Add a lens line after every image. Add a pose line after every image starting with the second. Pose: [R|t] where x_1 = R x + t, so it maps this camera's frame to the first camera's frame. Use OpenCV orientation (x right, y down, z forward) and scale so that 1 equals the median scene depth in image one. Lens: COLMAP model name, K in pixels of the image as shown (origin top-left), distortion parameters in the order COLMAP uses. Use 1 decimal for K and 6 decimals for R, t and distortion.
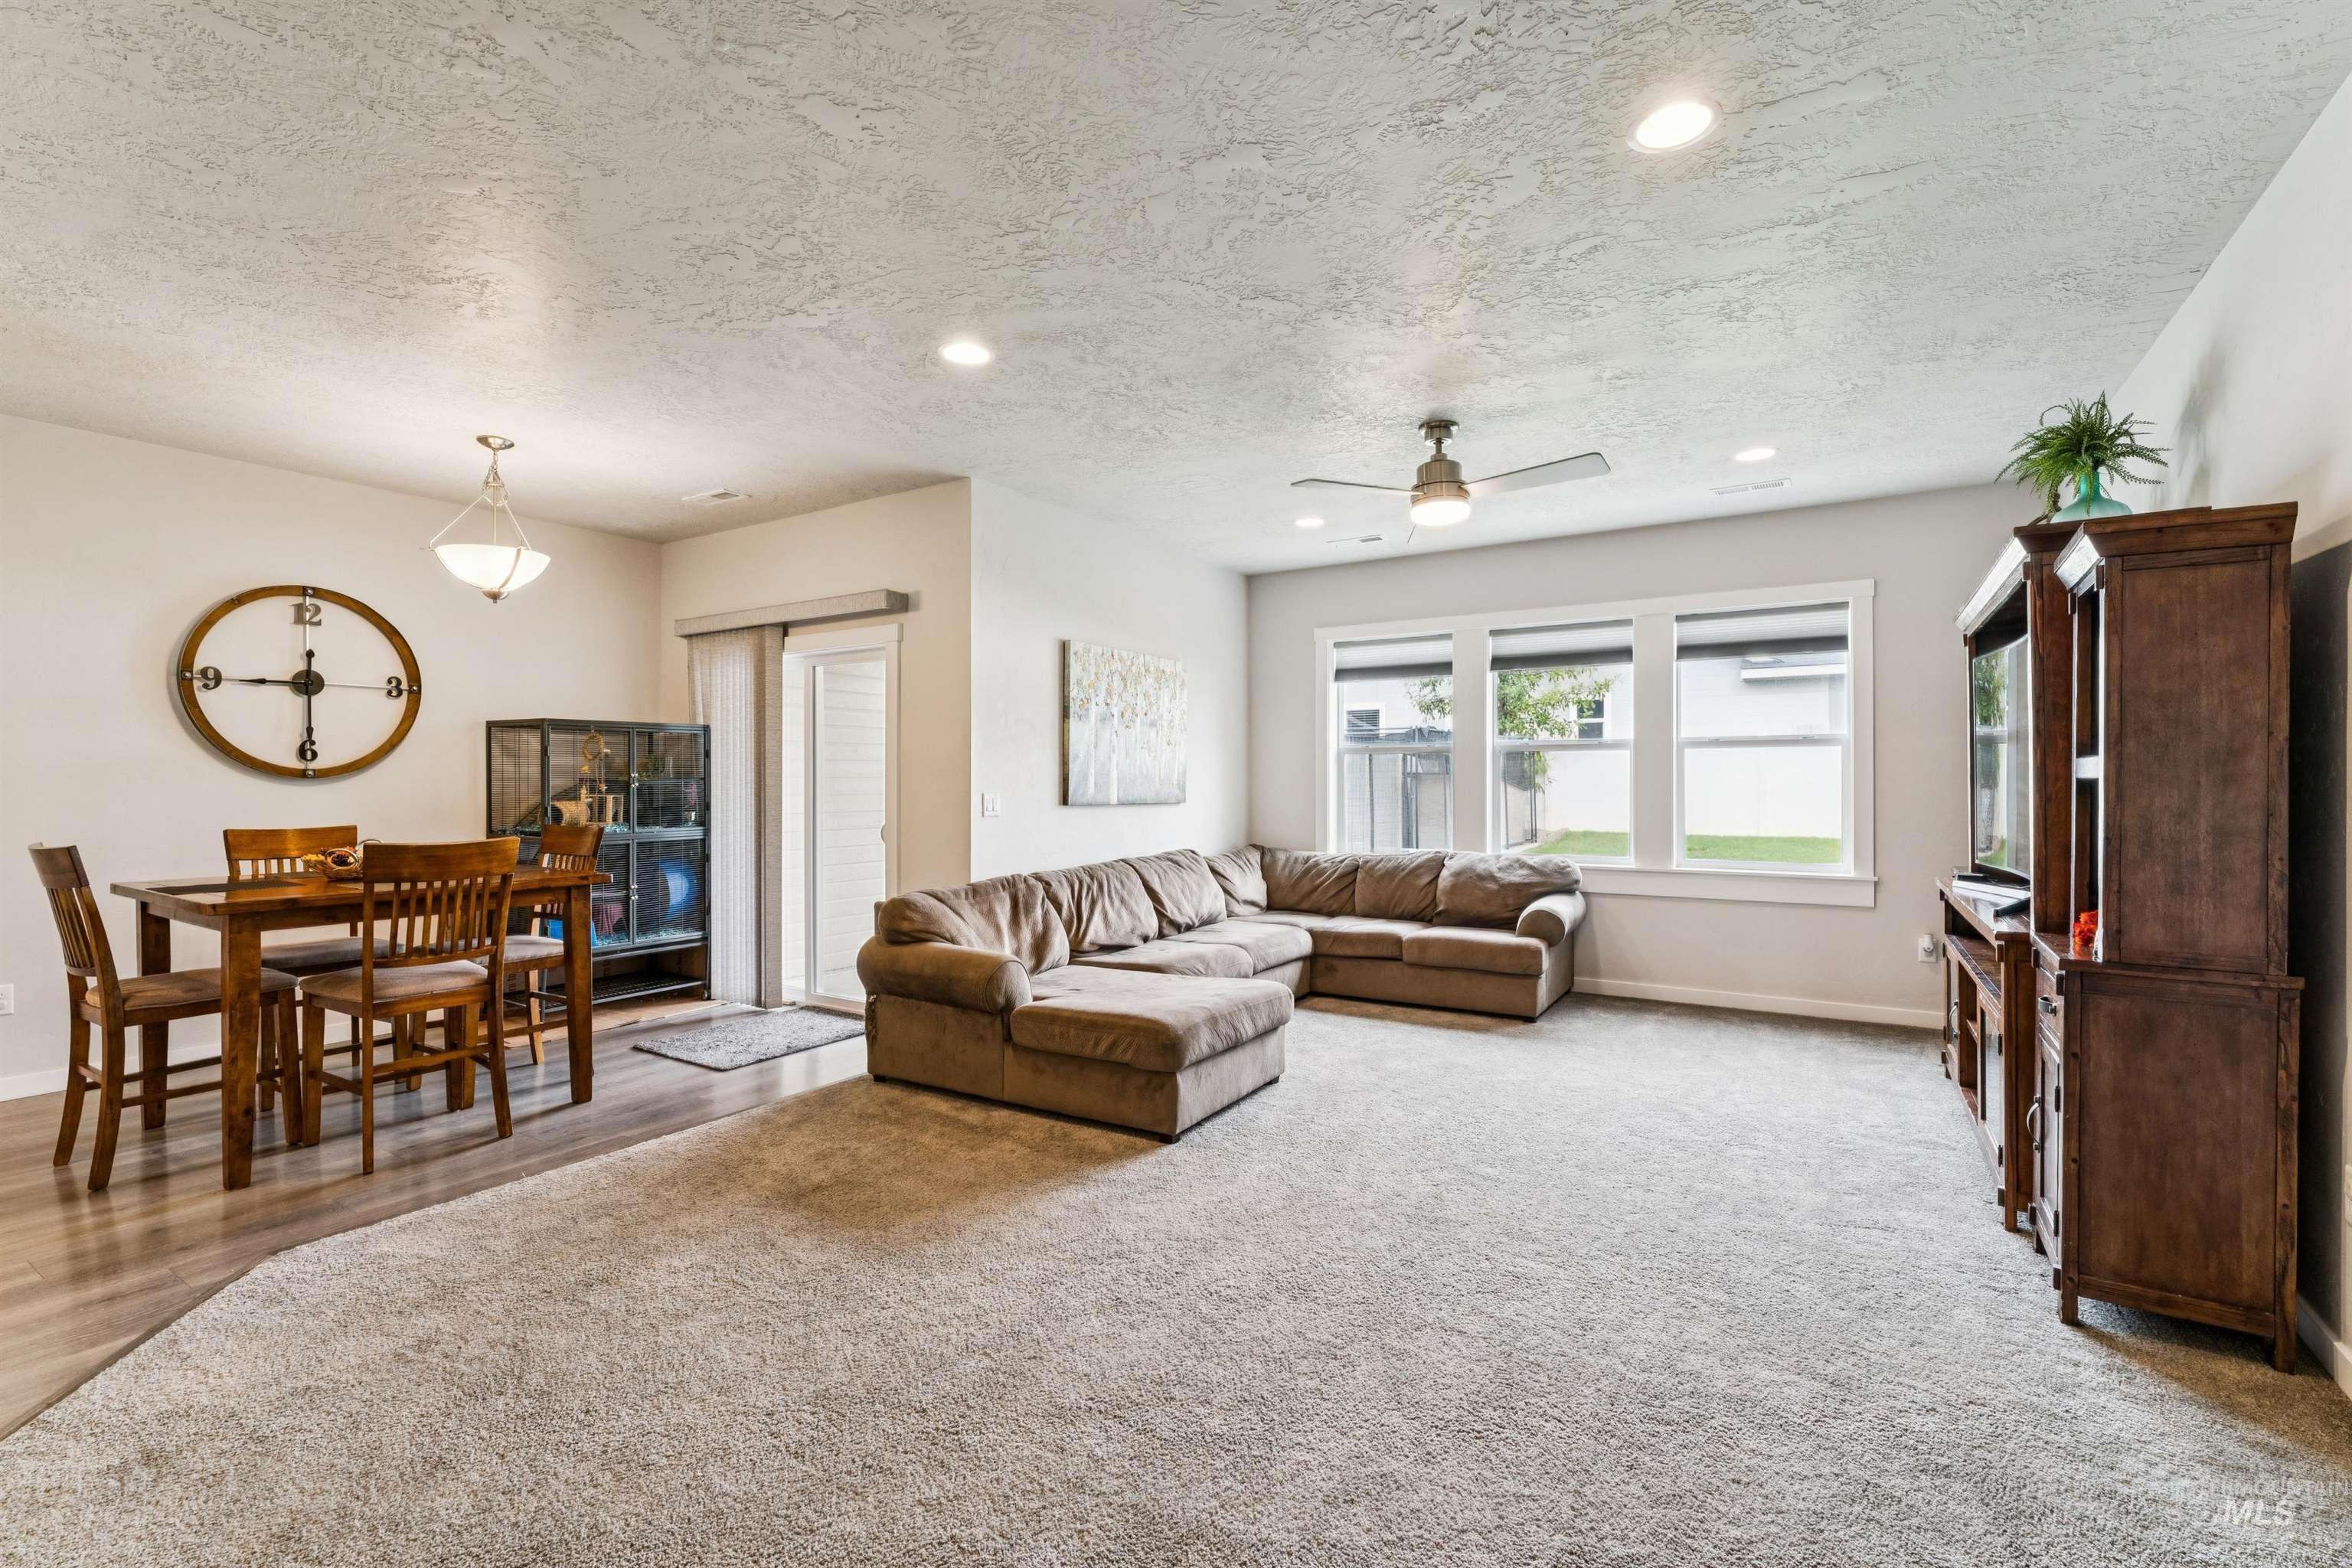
lens RADIAL K [[1020.0, 0, 1181.4], [0, 1020.0, 782.4], [0, 0, 1]] dist [-0.003221, -0.000312]
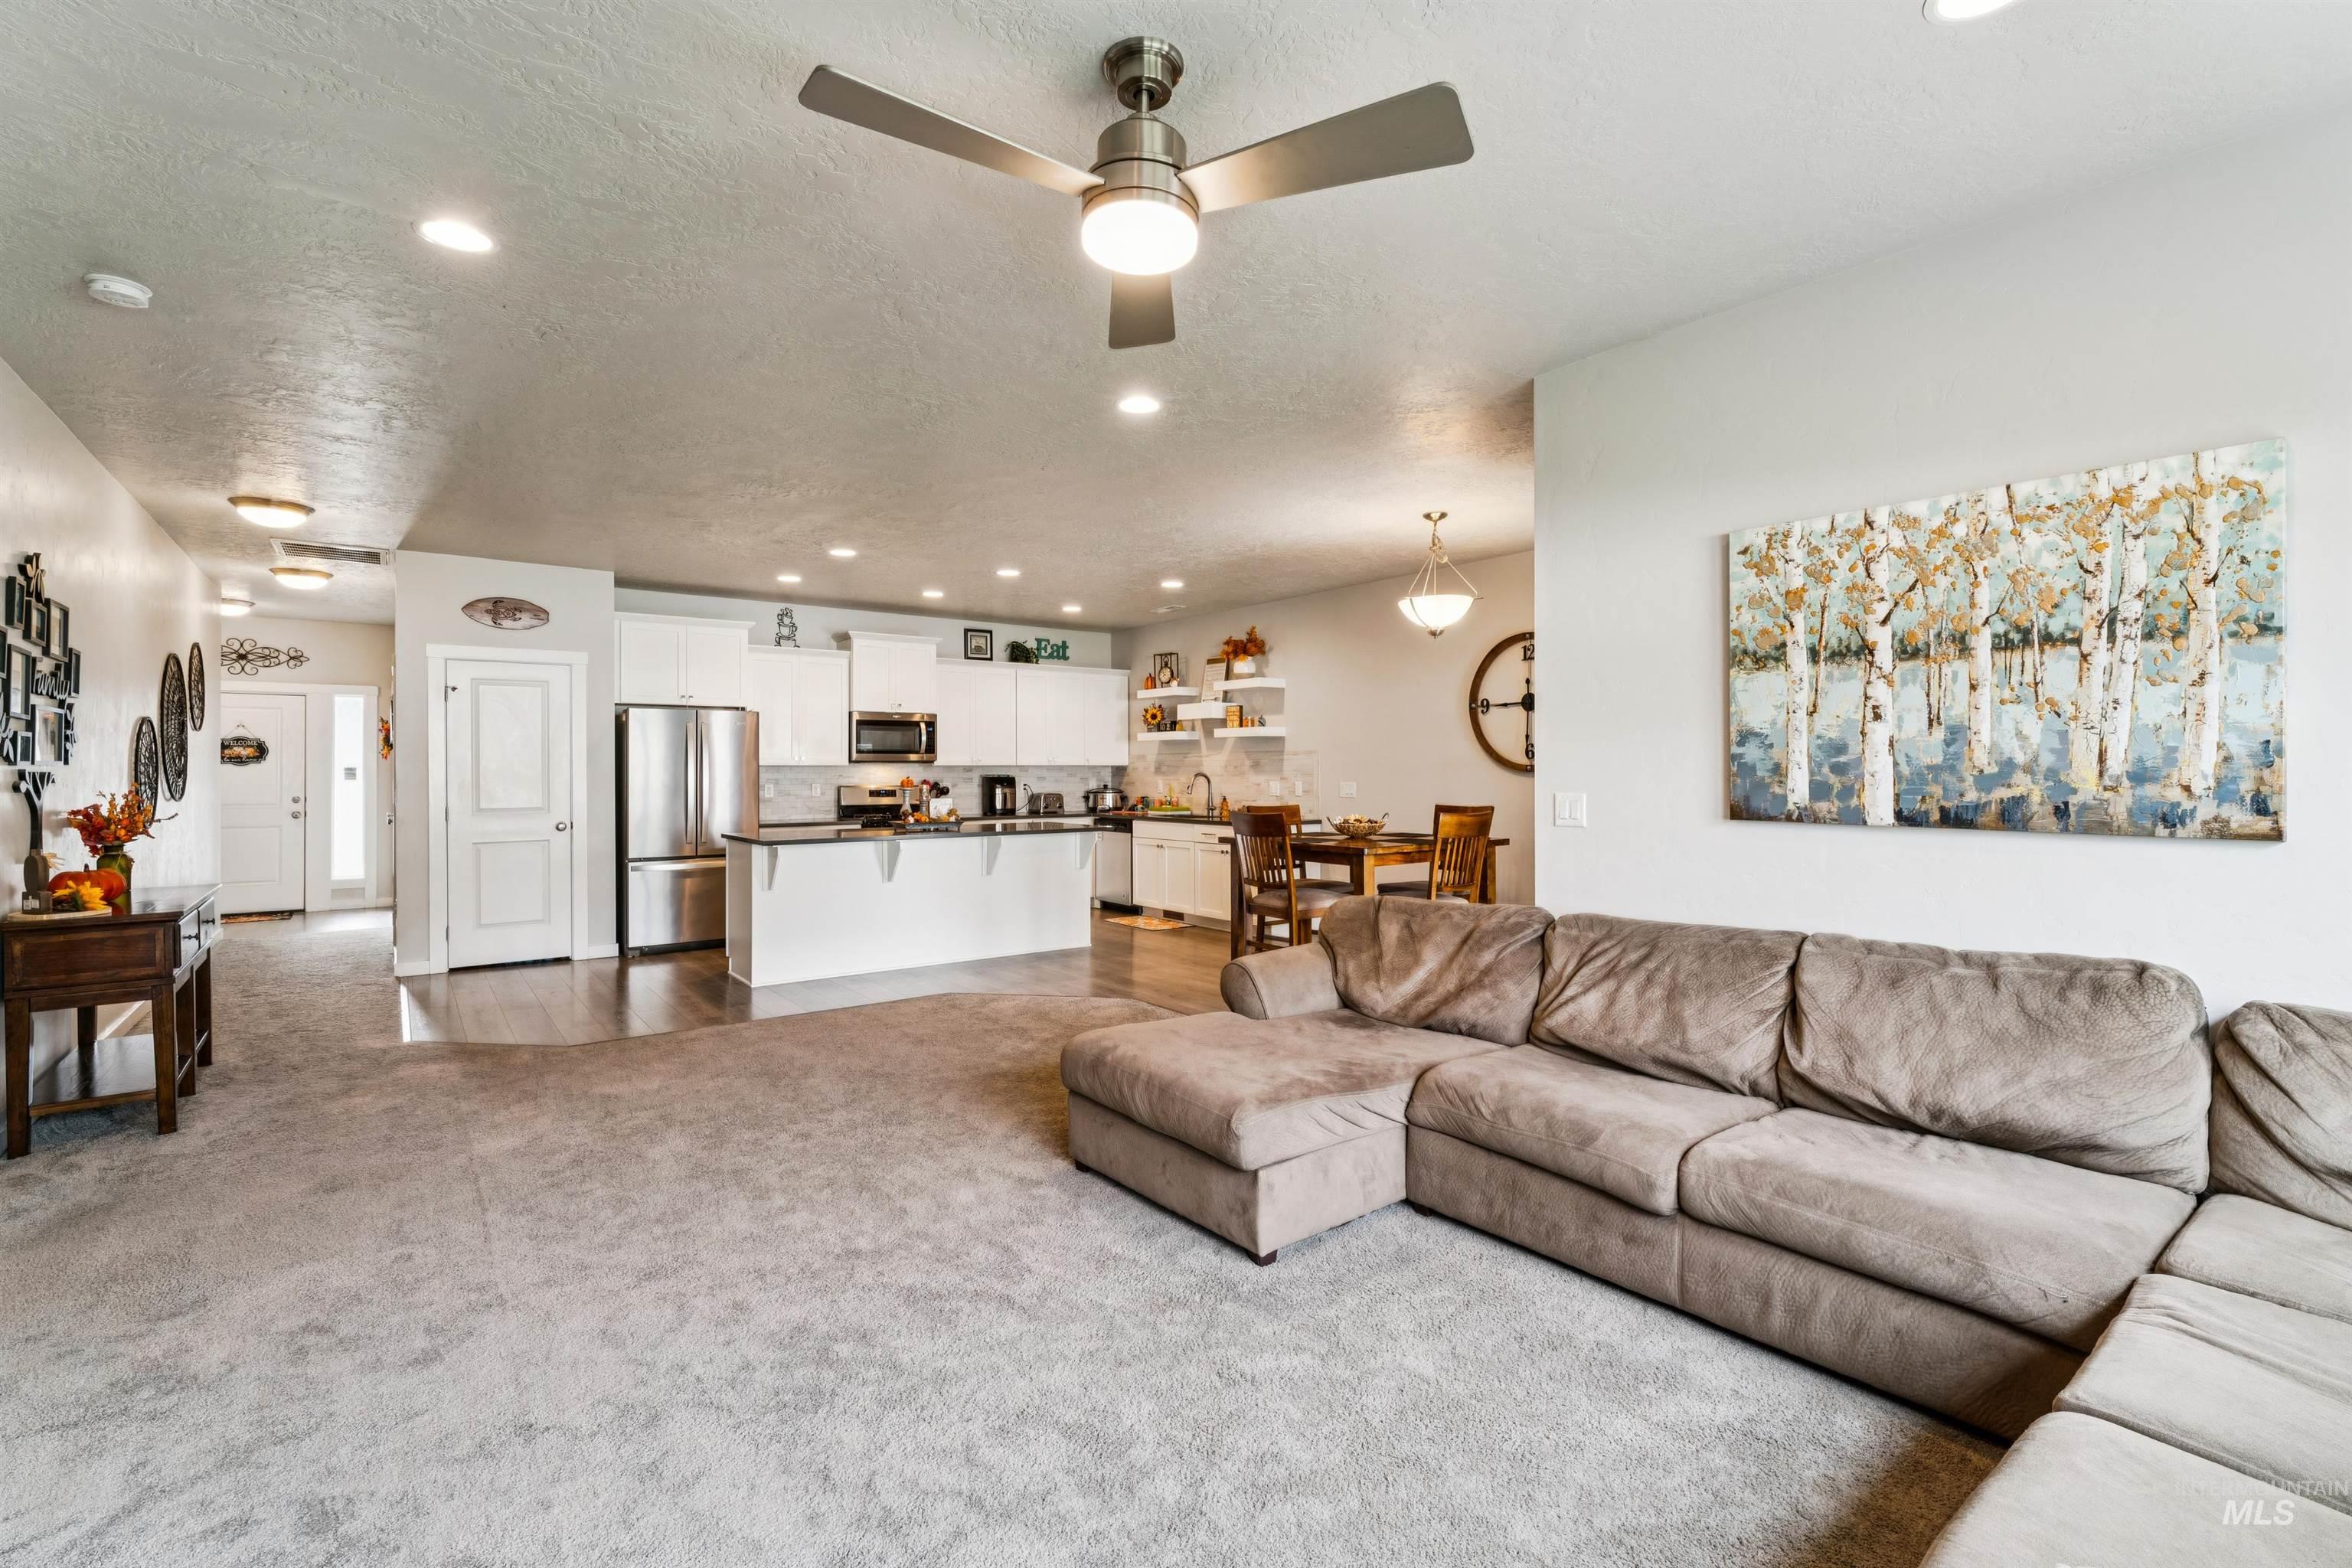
lens RADIAL K [[1030.3, 0, 1179.1], [0, 1030.3, 770.9], [0, 0, 1]] dist [-0.001553, -0.000383]
pose [[-0.341593, 0.002259, -0.939845, 0.622708], [0.003173, 0.999994, 0.001251, -0.008035], [0.939843, -0.002555, -0.341598, 1.038425]]
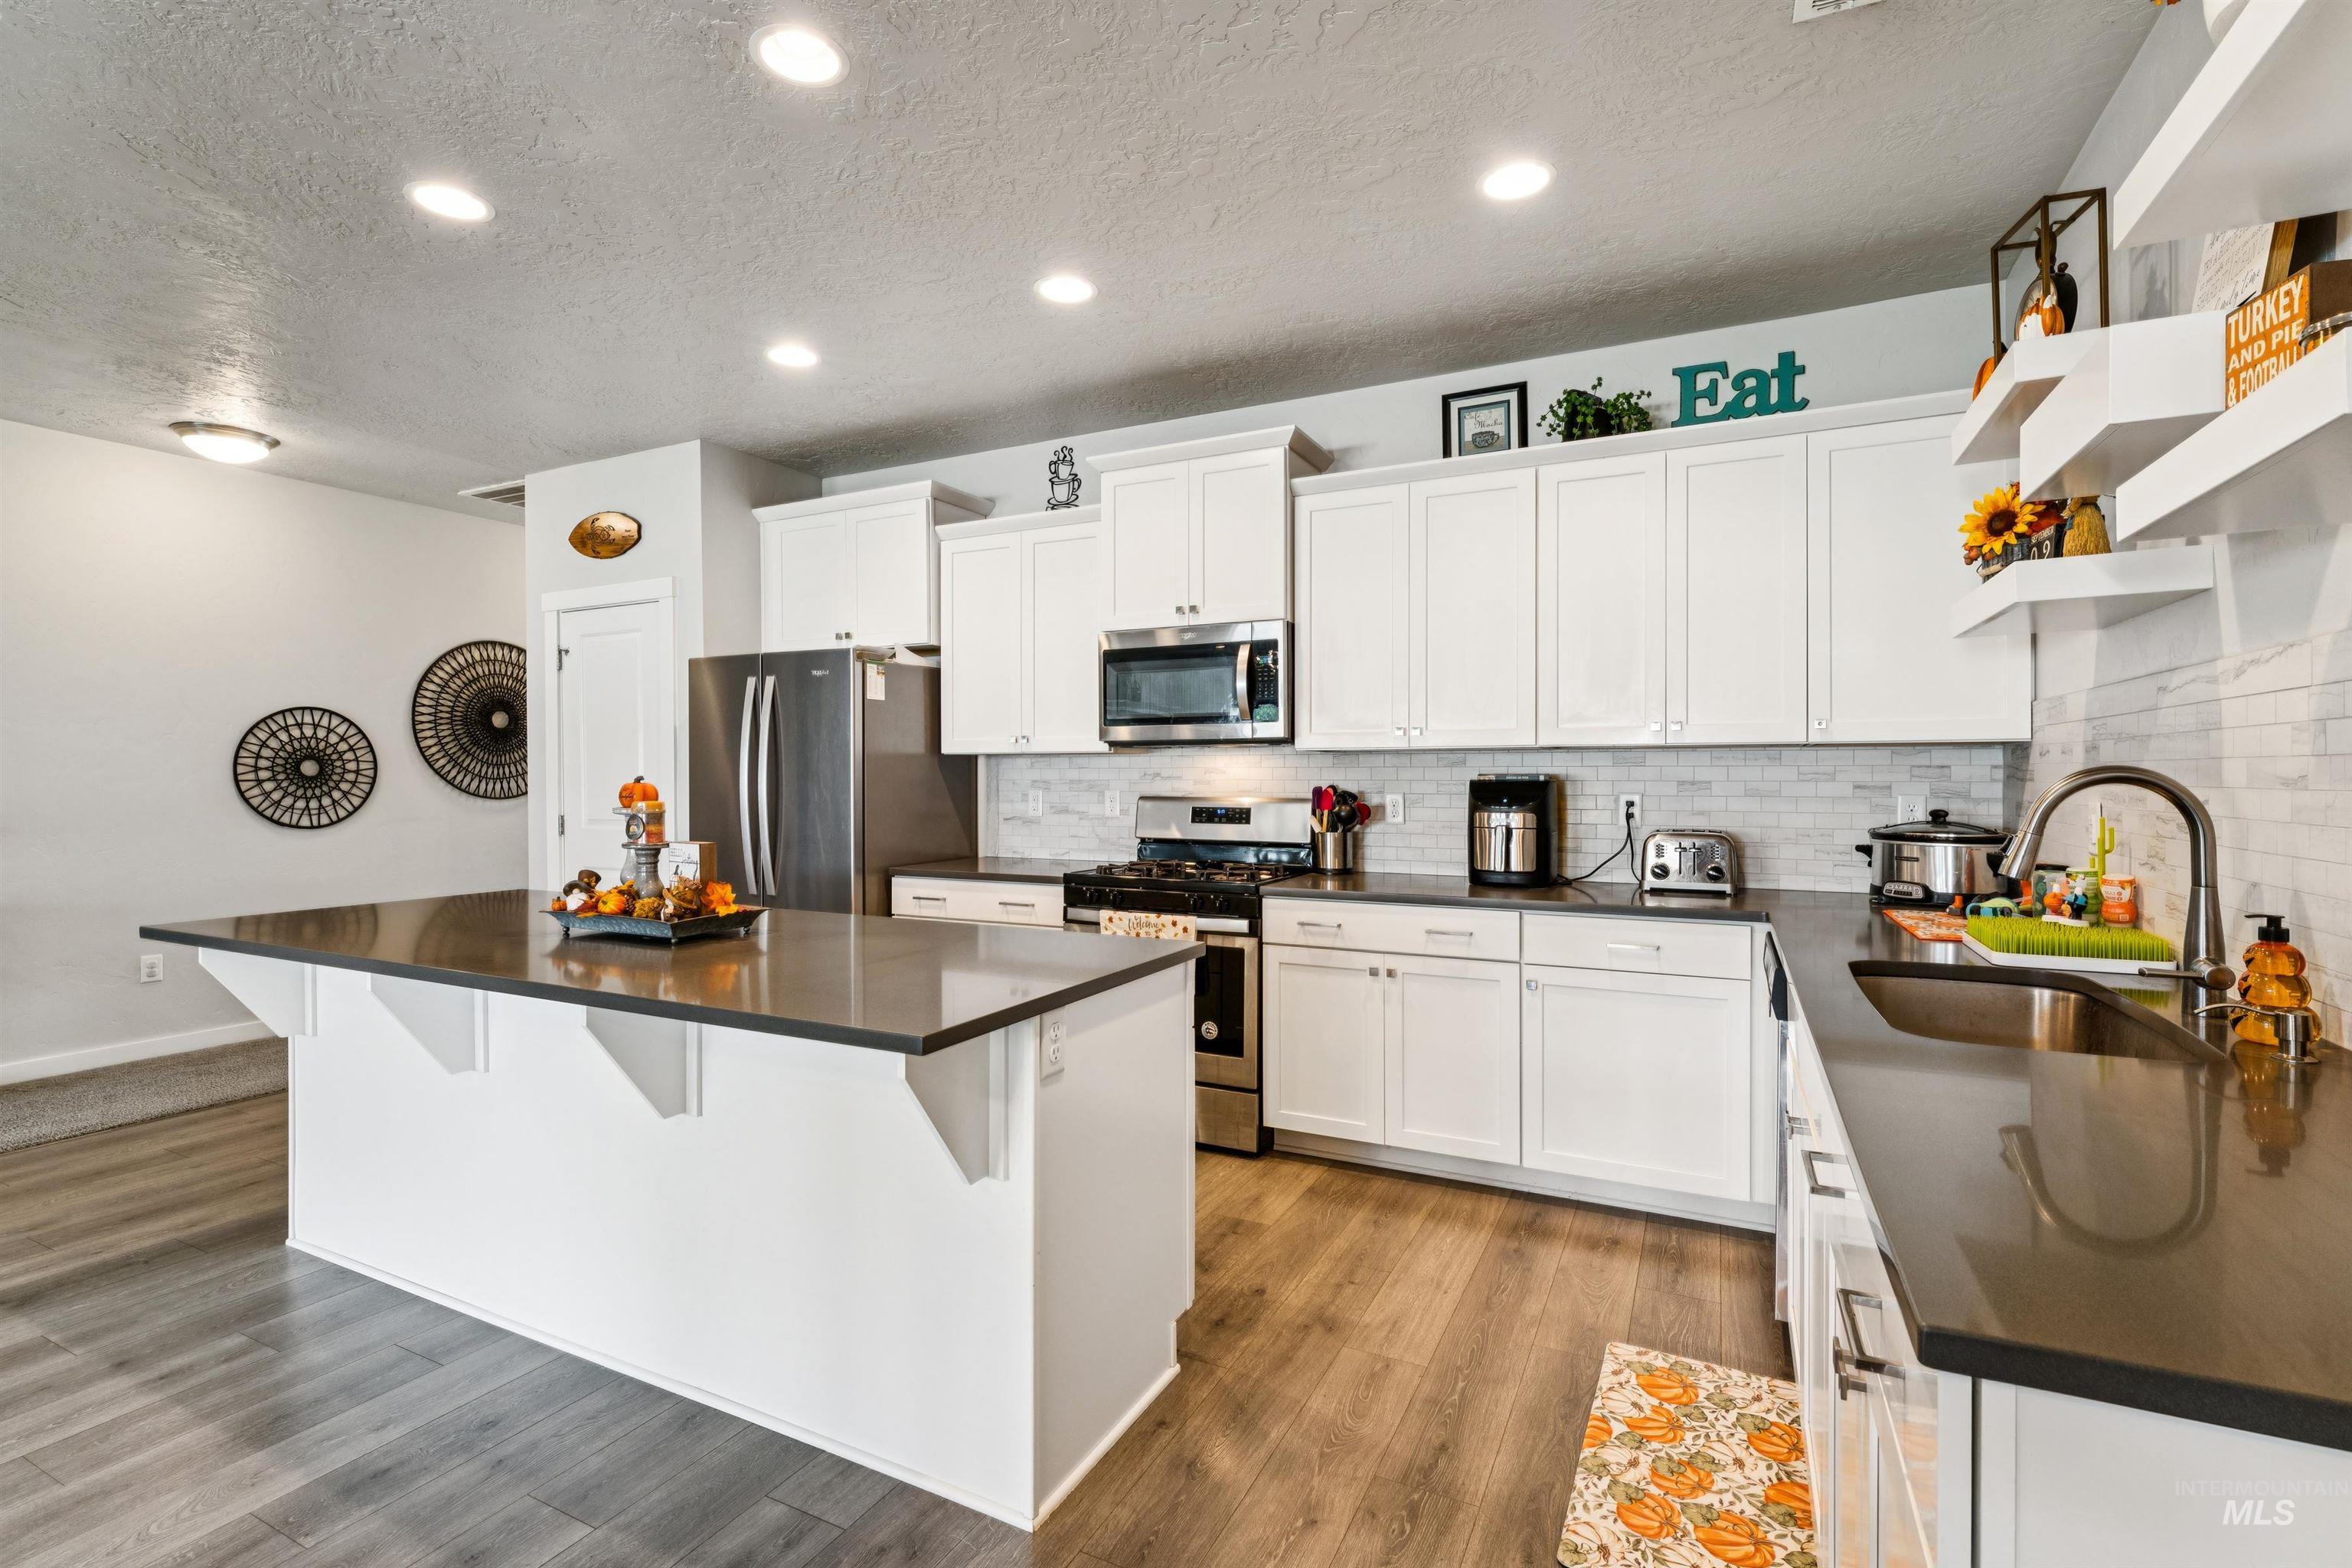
lens RADIAL K [[1064.3, 0, 1182.8], [0, 1064.3, 784.6], [0, 0, 1]] dist [-0.002153, -0.000158]
pose [[-0.994357, 0.003890, -0.106010, -0.853414], [0.002695, 0.999931, 0.011418, -0.000770], [0.106047, 0.011067, -0.994300, 0.737283]]
